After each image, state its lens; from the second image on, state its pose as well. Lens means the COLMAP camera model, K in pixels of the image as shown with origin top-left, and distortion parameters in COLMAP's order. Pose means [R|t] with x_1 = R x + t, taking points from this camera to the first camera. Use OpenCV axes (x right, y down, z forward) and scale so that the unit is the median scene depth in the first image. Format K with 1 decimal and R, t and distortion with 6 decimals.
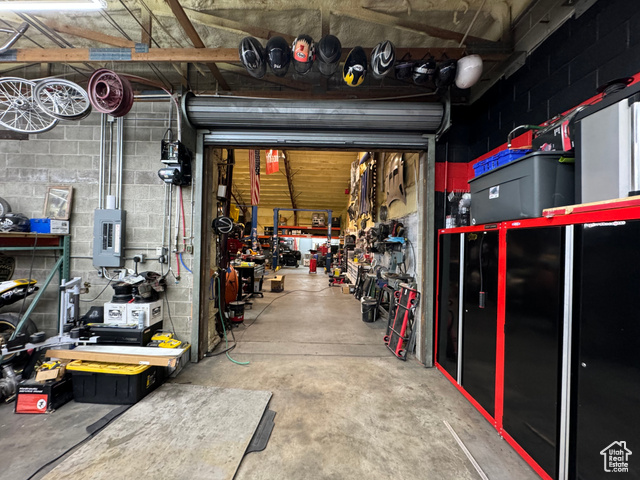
lens RADIAL K [[255.1, 0, 318.8], [0, 255.1, 240.0], [0, 0, 1]] dist [-0.002699, -0.000014]
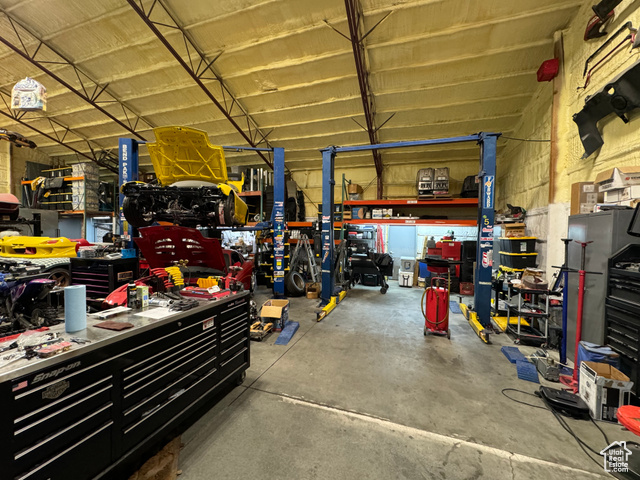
lens RADIAL K [[255.1, 0, 320.2], [0, 255.1, 237.8], [0, 0, 1]] dist [-0.002699, -0.000014]
pose [[0.948097, -0.001688, -0.317976, -0.054580], [0.009128, 0.999718, 0.021910, 0.004517], [0.317849, -0.023675, 0.947846, 0.601225]]
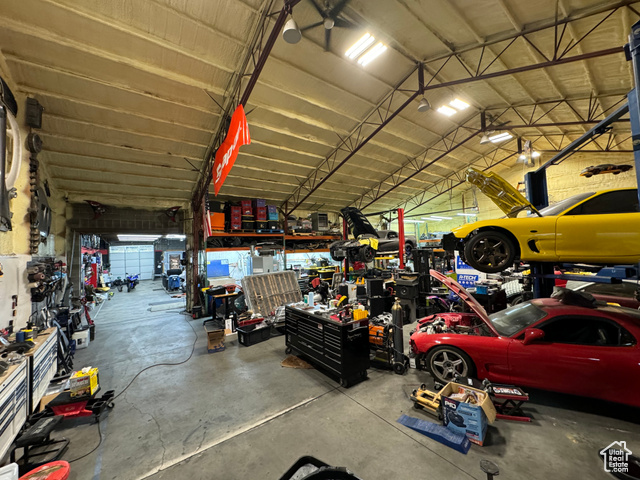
lens RADIAL K [[255.1, 0, 319.9], [0, 255.1, 241.4], [0, 0, 1]] dist [-0.002699, -0.000014]
pose [[-0.794830, -0.005844, -0.606804, 0.015397], [0.025919, 0.998714, -0.043569, -0.028026], [0.606279, -0.050358, -0.793656, 0.962727]]
